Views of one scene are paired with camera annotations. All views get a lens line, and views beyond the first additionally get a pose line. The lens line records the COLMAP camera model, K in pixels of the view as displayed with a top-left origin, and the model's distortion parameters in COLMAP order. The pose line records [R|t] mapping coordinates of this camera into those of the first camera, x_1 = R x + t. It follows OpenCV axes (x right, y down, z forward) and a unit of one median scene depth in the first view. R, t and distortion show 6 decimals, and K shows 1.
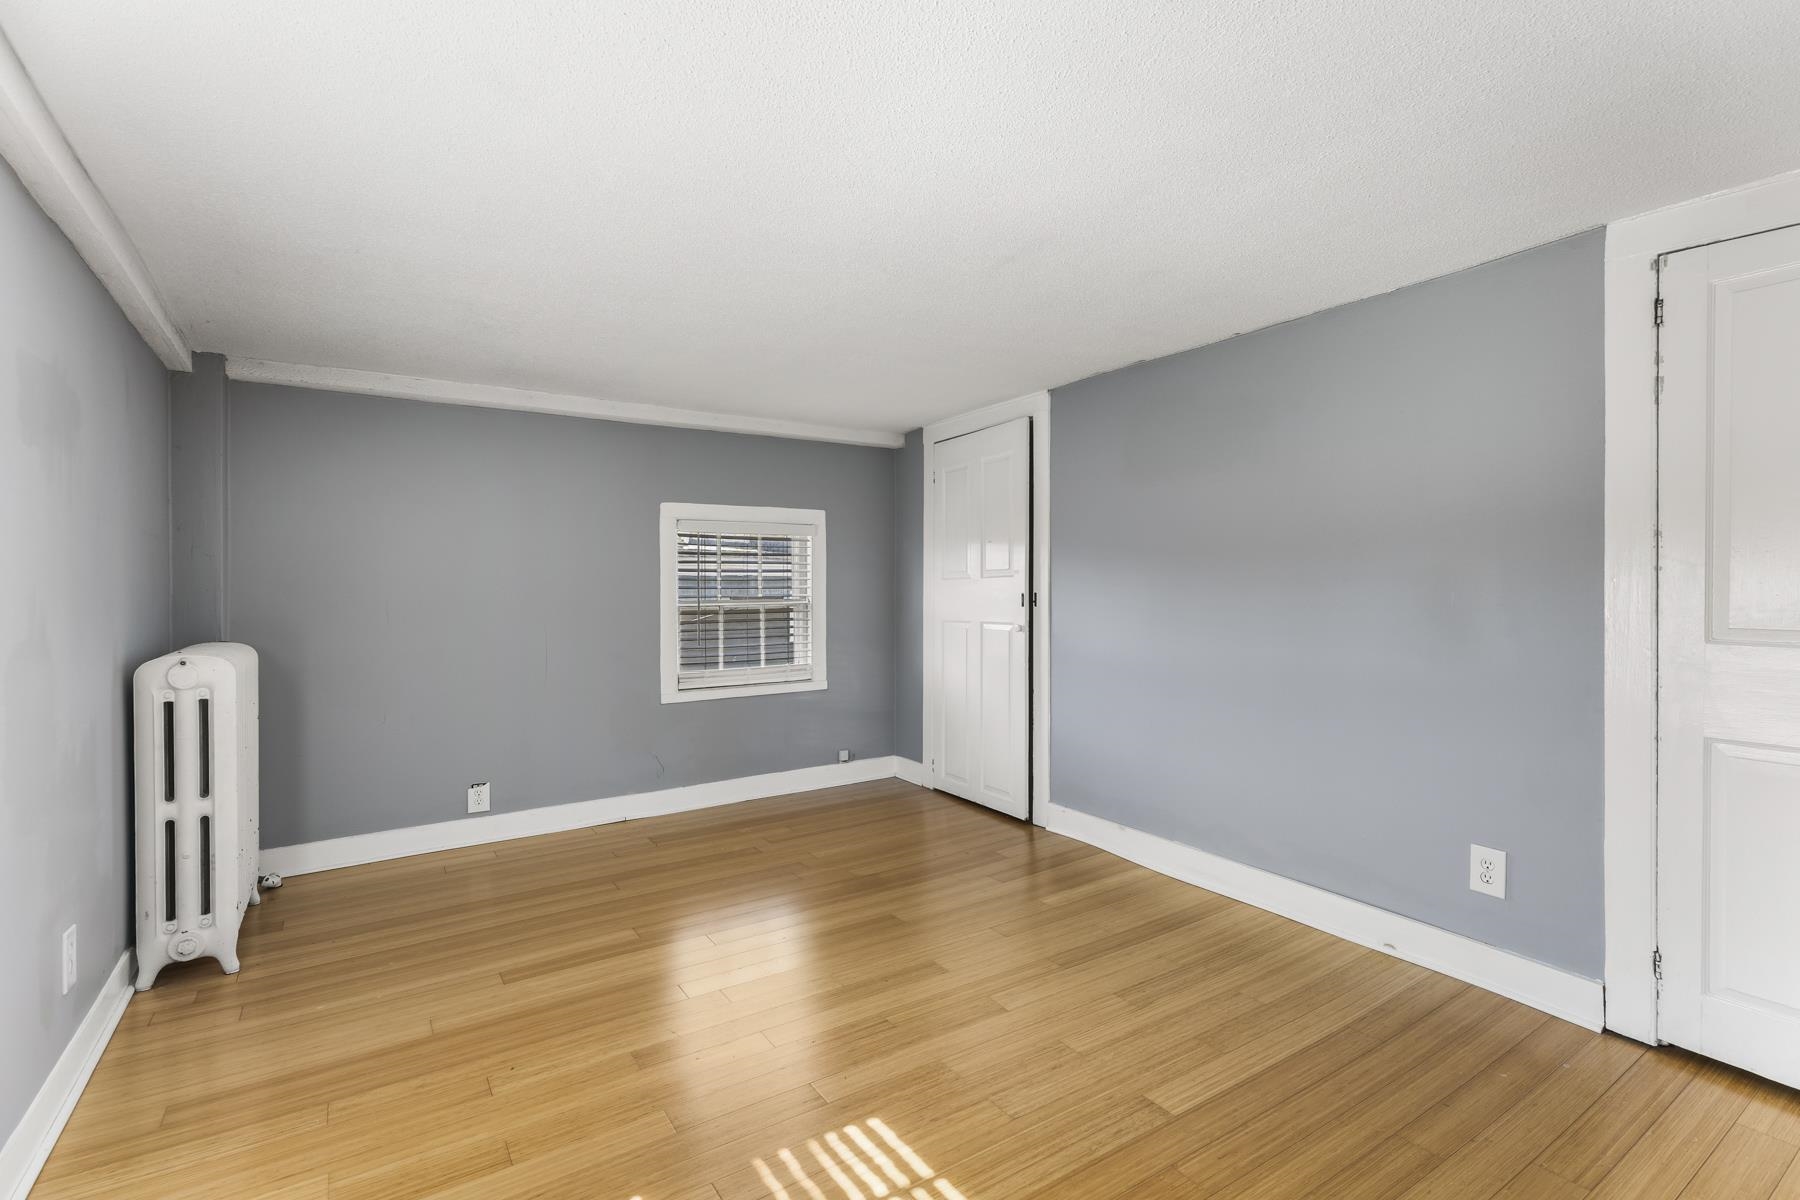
lens RADIAL K [[834.0, 0, 906.8], [0, 834.0, 586.4], [0, 0, 1]] dist [0.003193, -0.001361]
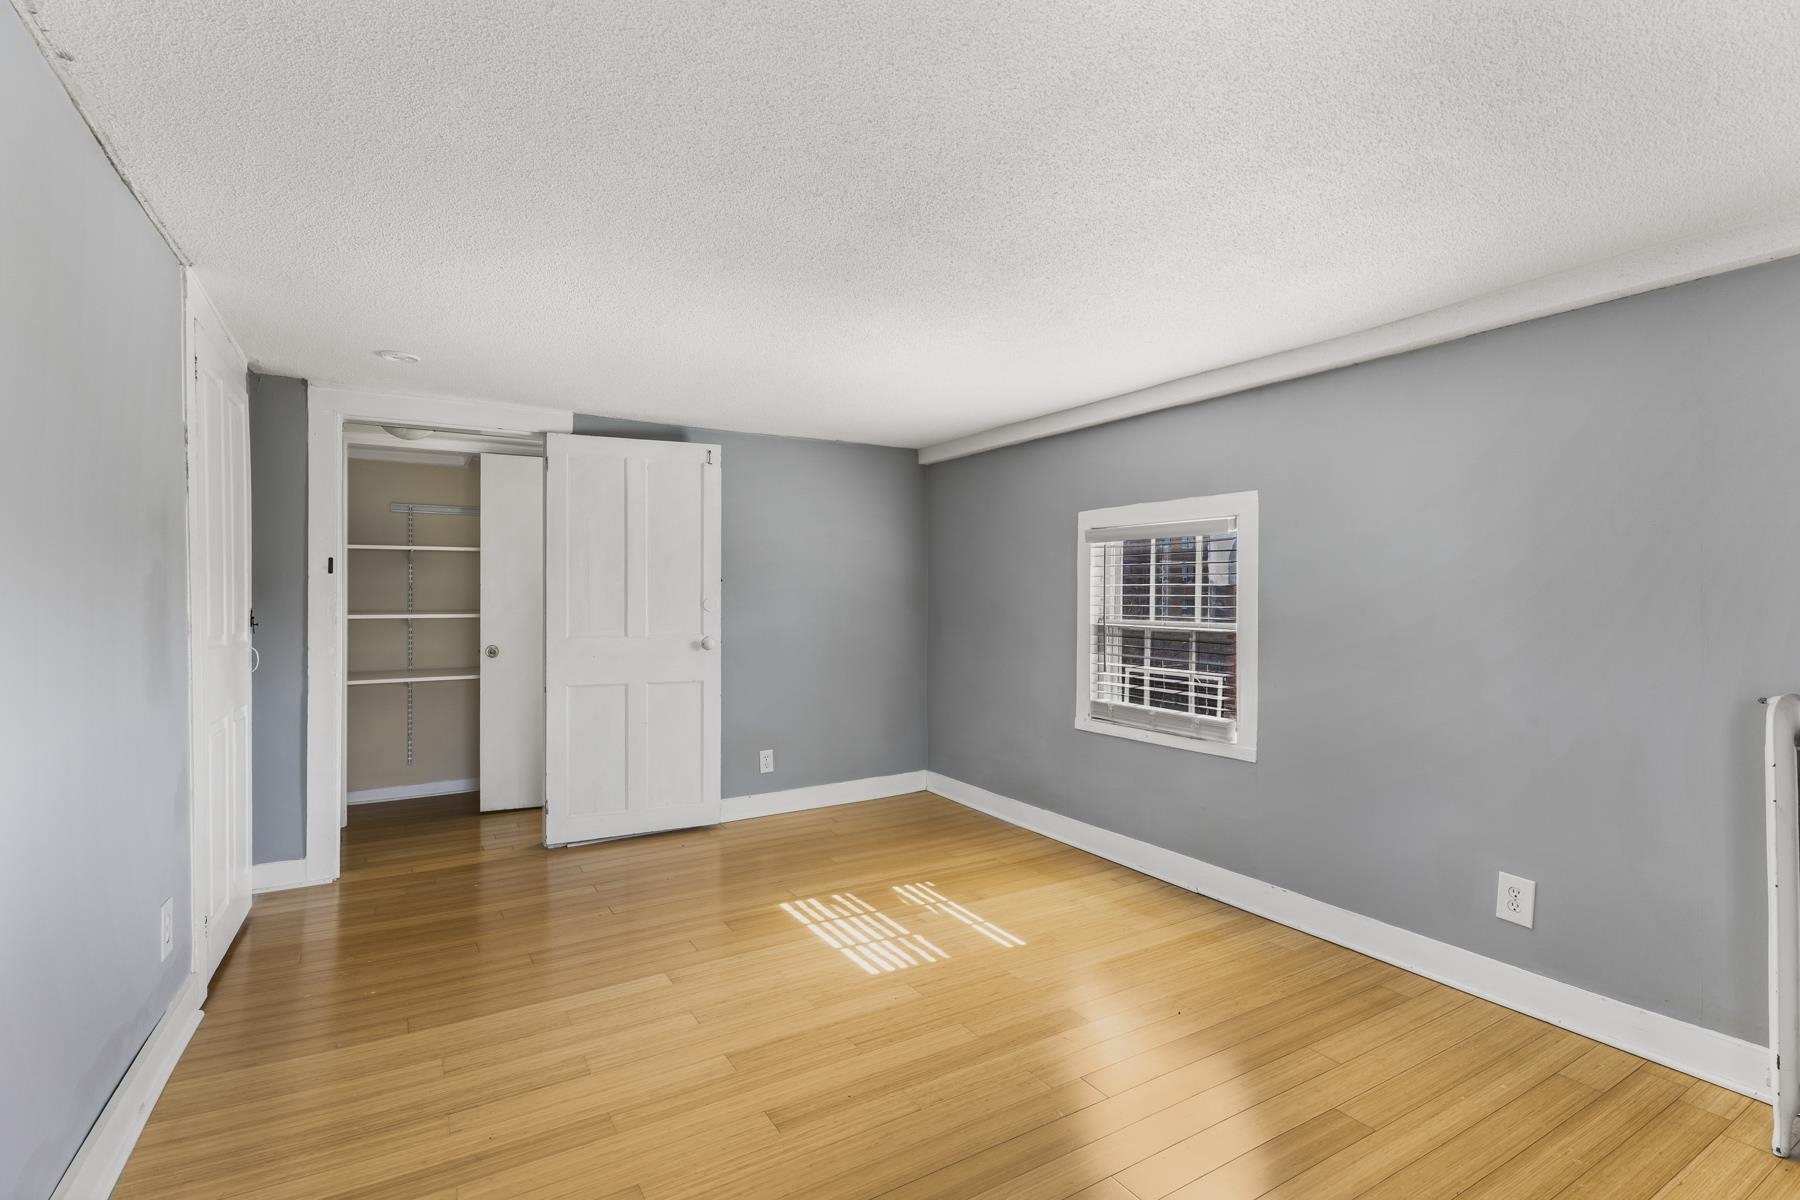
lens RADIAL K [[834.0, 0, 912.0], [0, 834.0, 606.8], [0, 0, 1]] dist [0.003193, -0.001361]
pose [[-0.999470, 0.000250, 0.032541, -0.126050], [0.000278, 1.000000, 0.000855, 0.003620], [-0.032541, 0.000864, -0.999470, 2.033465]]
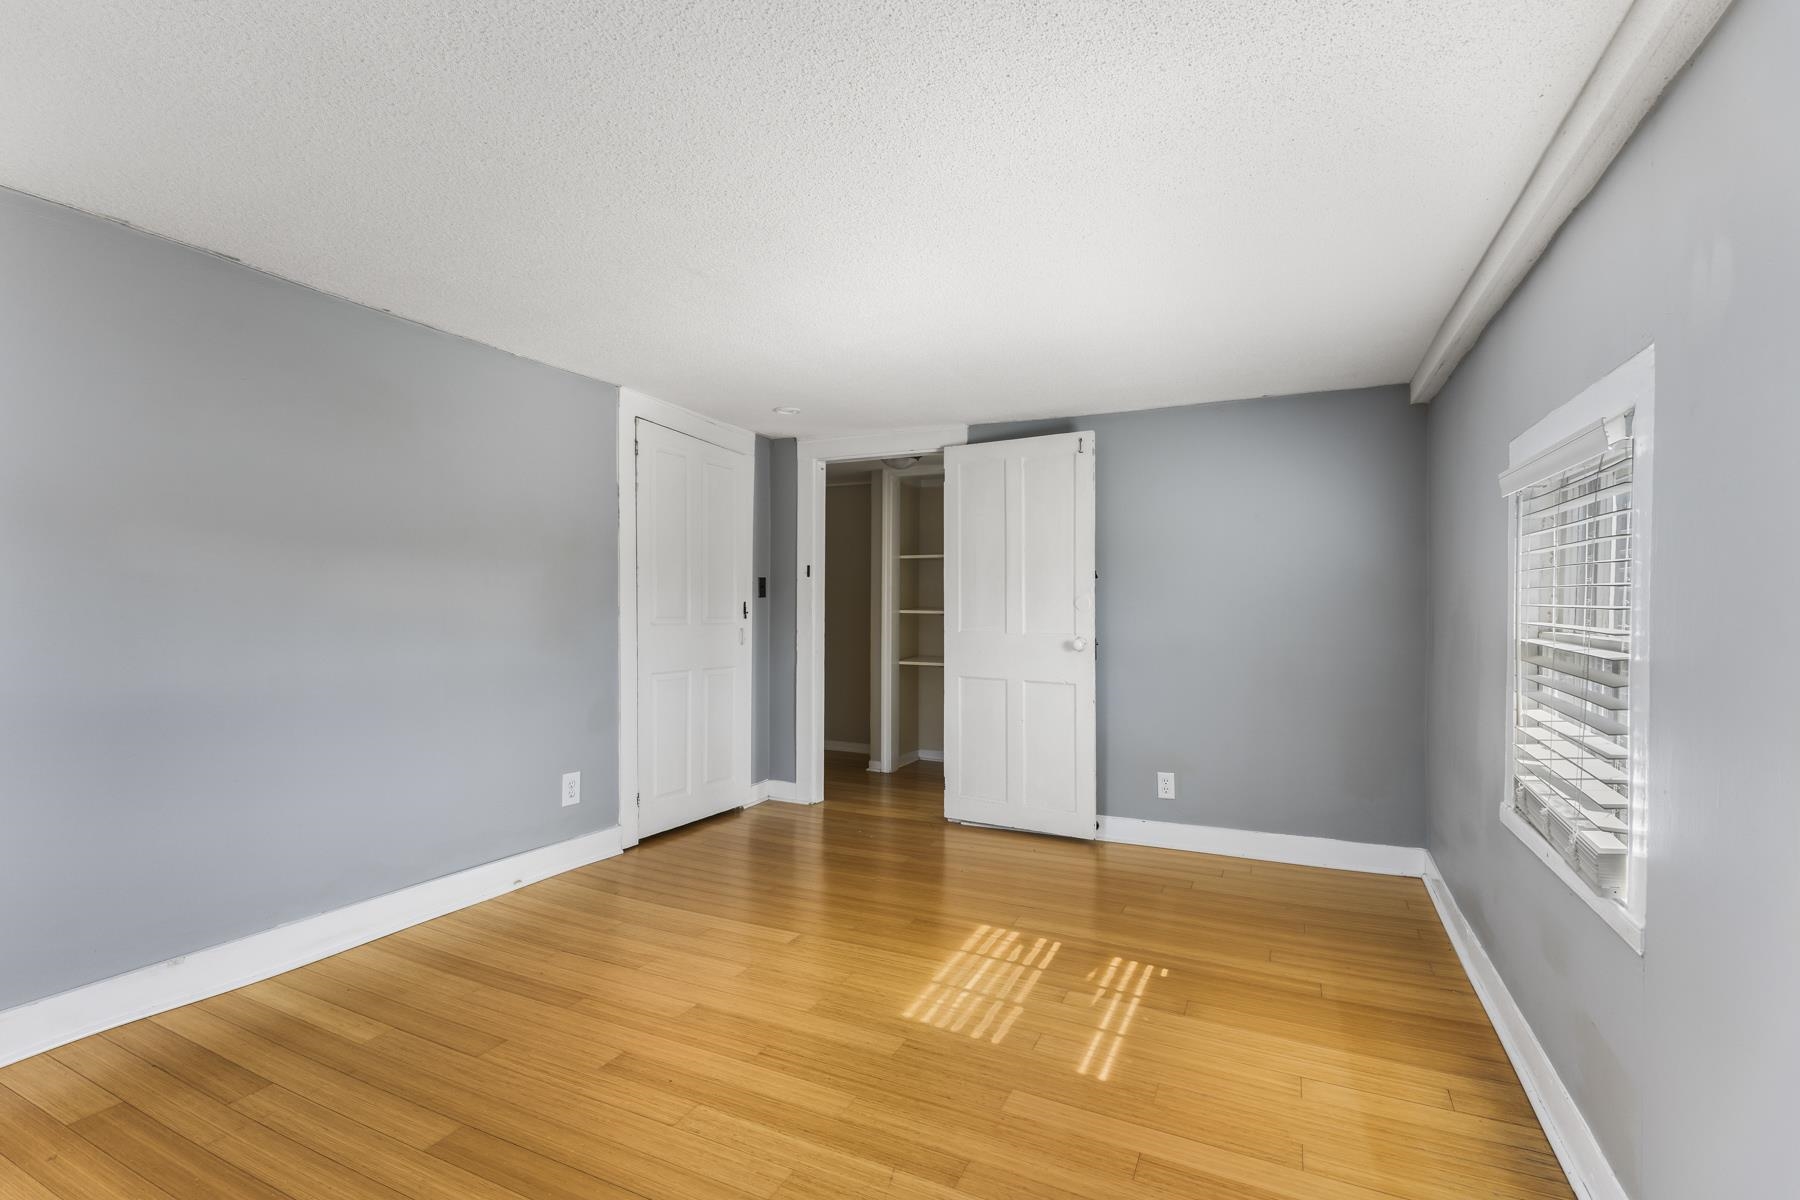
lens RADIAL K [[834.0, 0, 891.3], [0, 834.0, 603.3], [0, 0, 1]] dist [0.003193, -0.001361]
pose [[-0.513380, -0.005848, 0.858142, -0.931464], [-0.014746, 0.999889, -0.002008, 0.011264], [-0.858035, -0.013685, -0.513409, 1.402148]]
